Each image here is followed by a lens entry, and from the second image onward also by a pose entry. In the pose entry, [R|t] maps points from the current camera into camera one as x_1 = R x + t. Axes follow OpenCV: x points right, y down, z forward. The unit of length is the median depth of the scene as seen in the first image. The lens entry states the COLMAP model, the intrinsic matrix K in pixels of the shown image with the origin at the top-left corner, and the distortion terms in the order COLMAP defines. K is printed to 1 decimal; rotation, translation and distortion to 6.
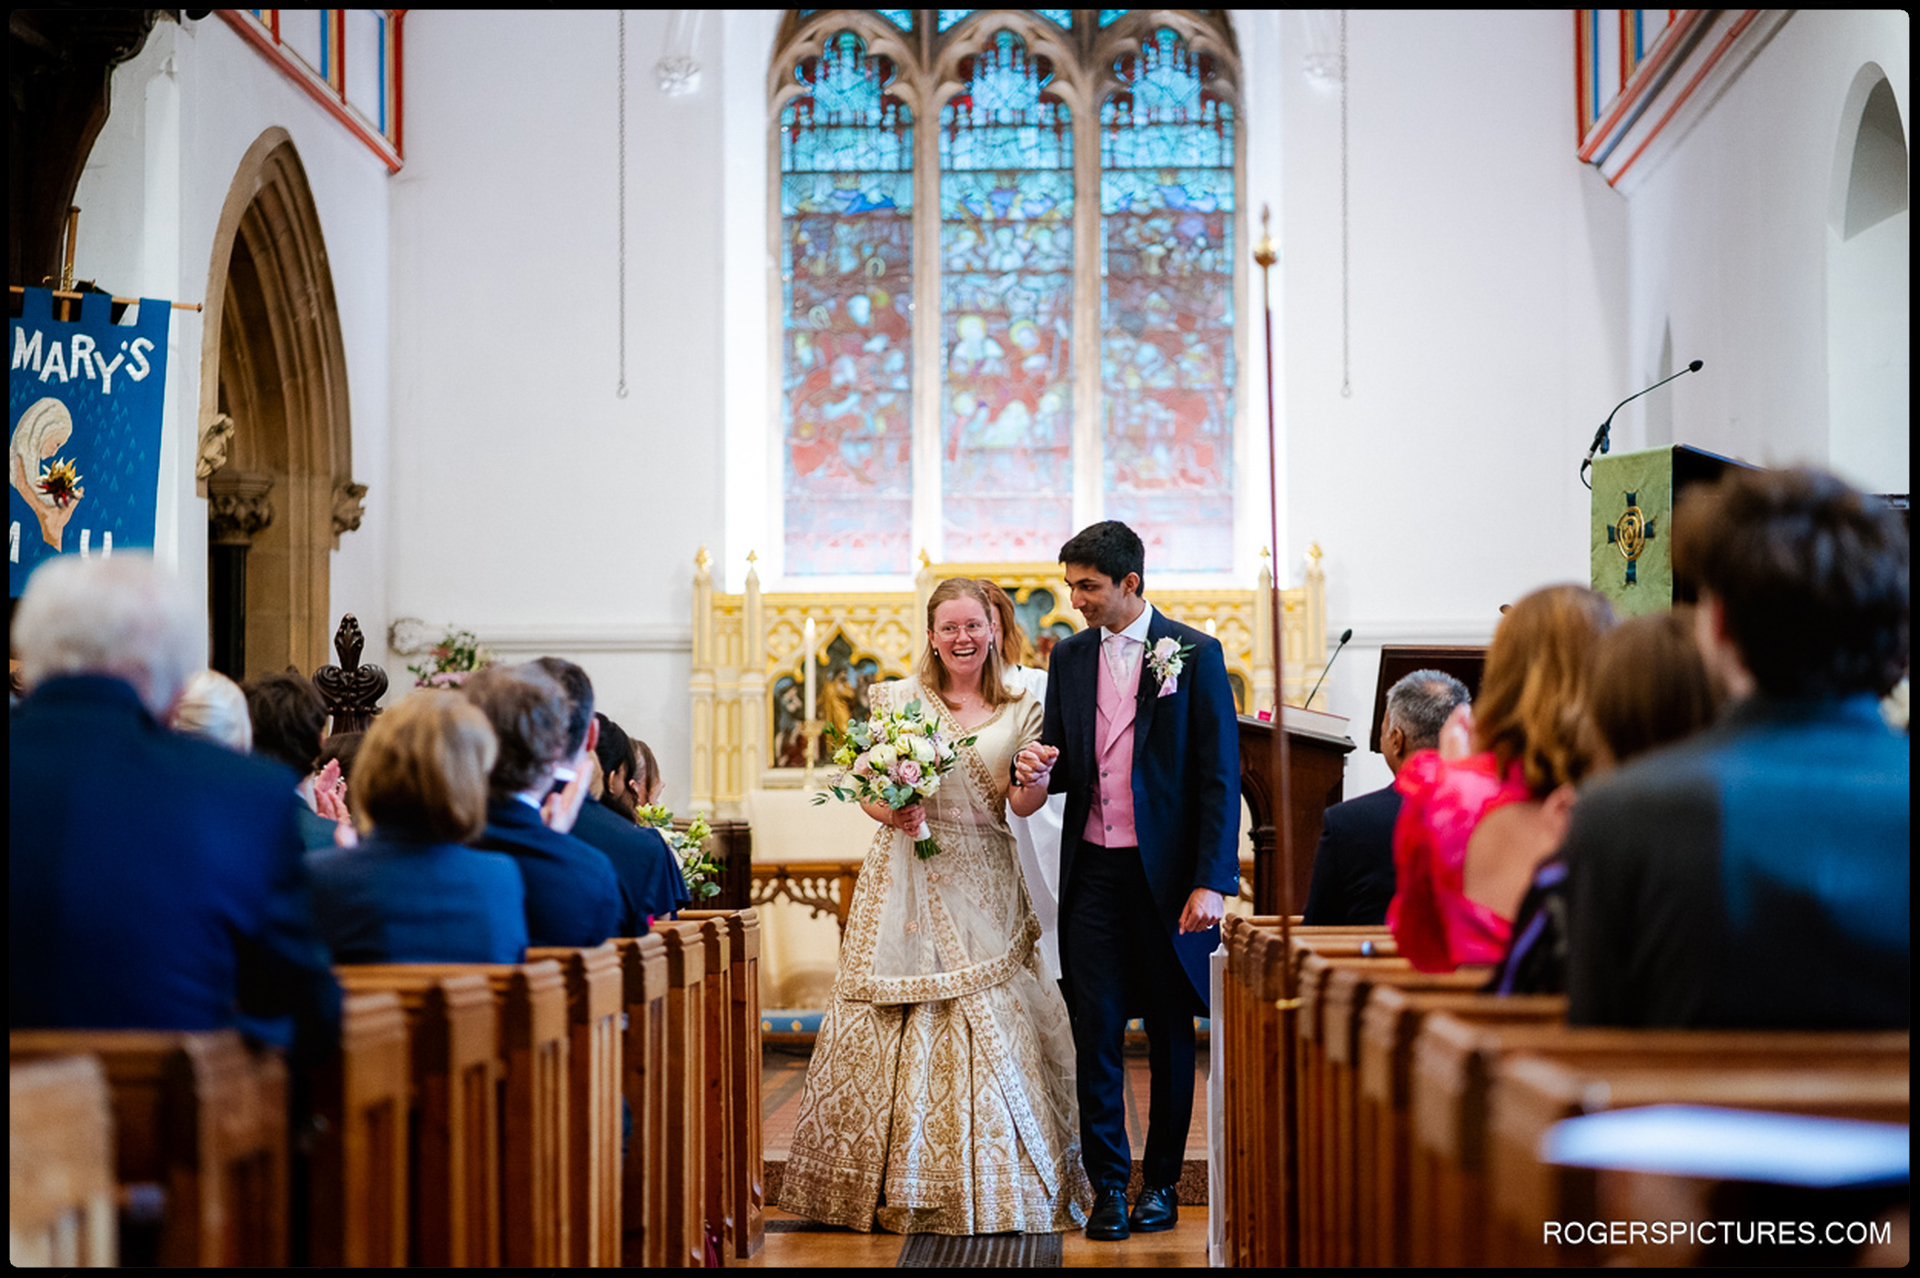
lens RADIAL K [[5998.4, 0, 963.0], [0, 5998.4, 648.9], [0, 0, 1]] dist [0.163054, 0.000000]
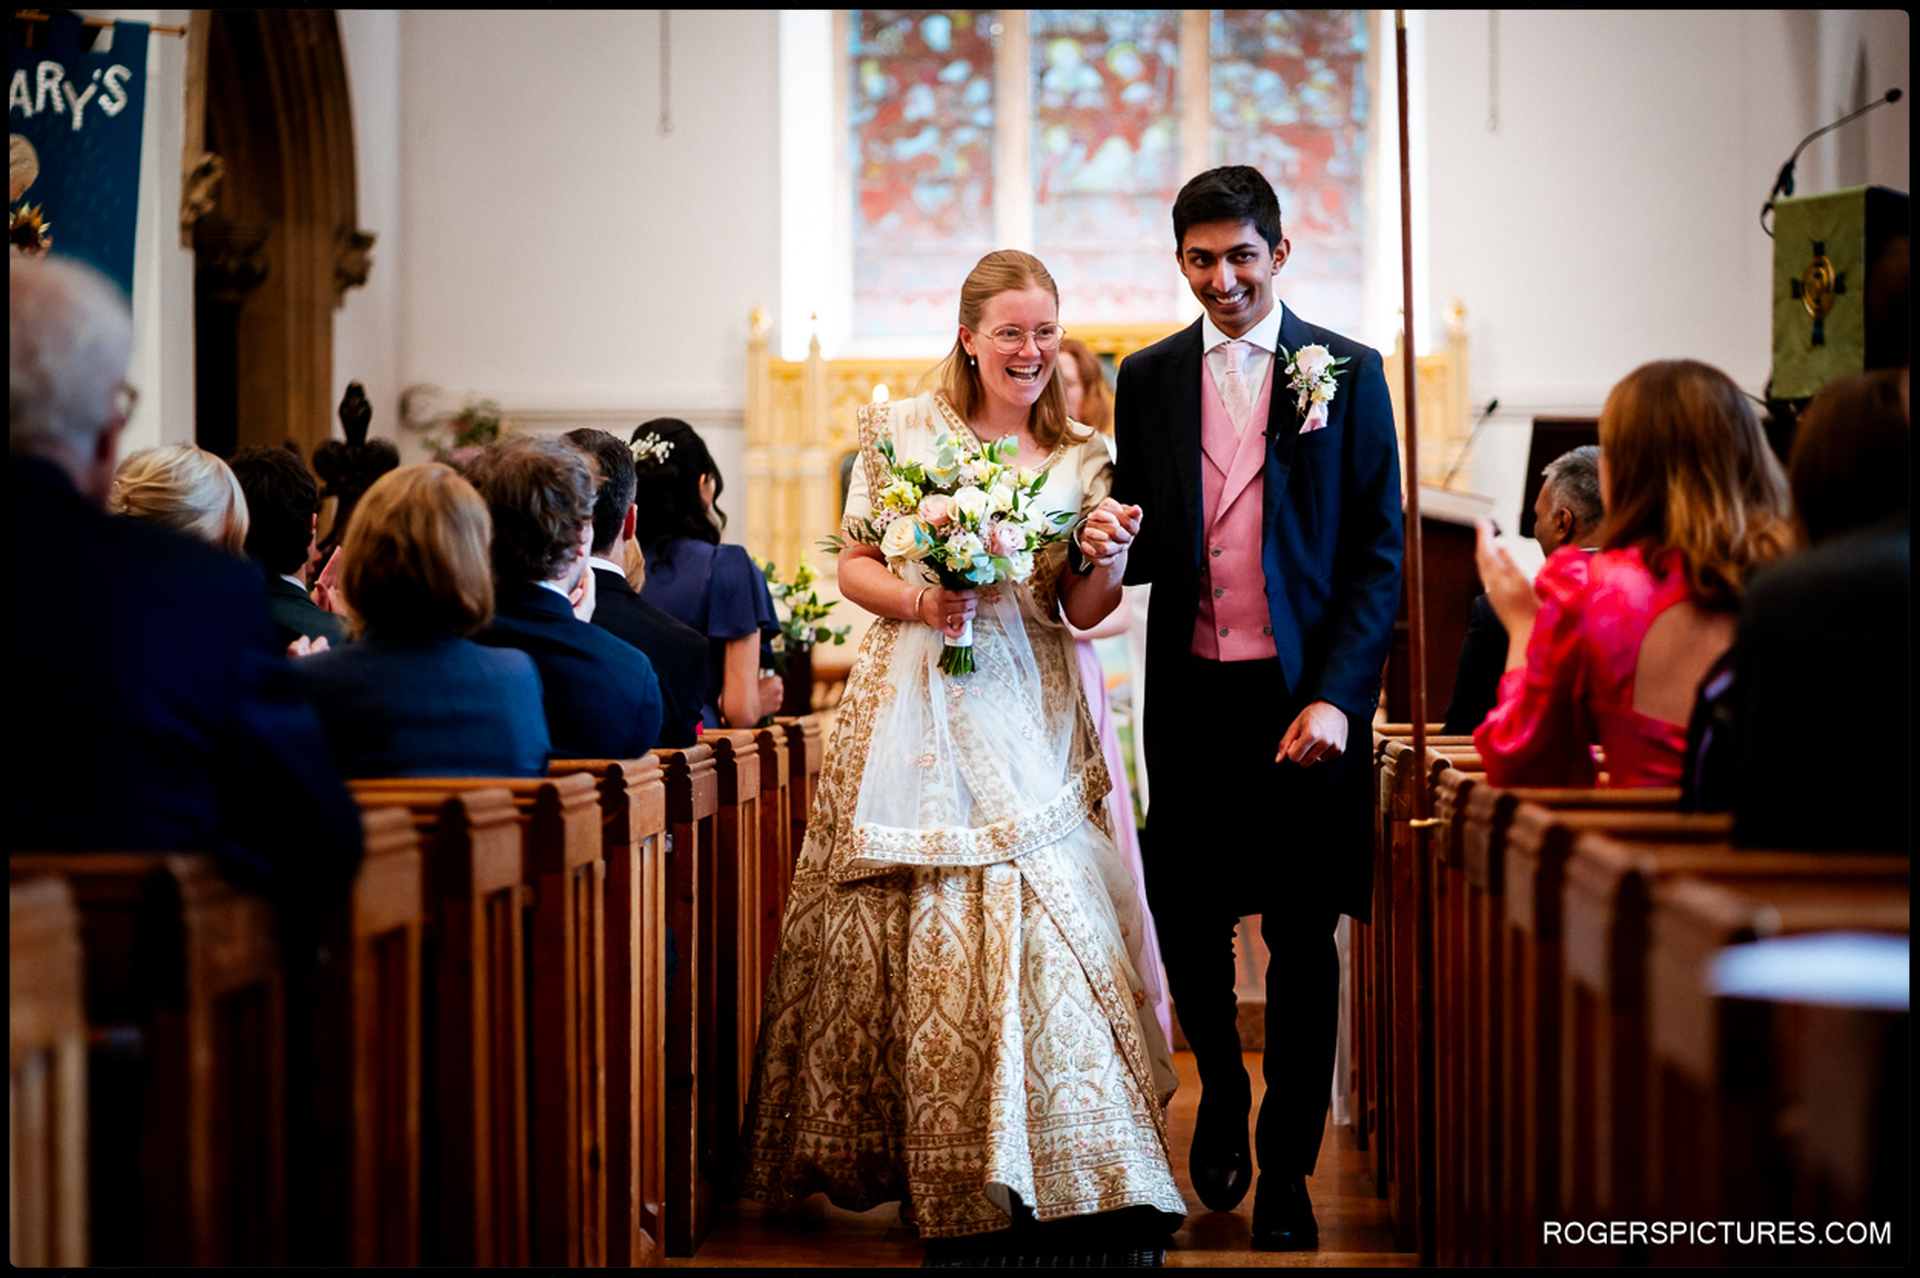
lens RADIAL K [[5998.4, 0, 953.5], [0, 5998.4, 630.8], [0, 0, 1]] dist [0.163054, 0.000000]
pose [[0.999999, -0.000556, 0.001289, -0.015898], [0.000510, 0.999388, 0.034974, -0.000012], [-0.001308, -0.034973, 0.999387, 0.120662]]
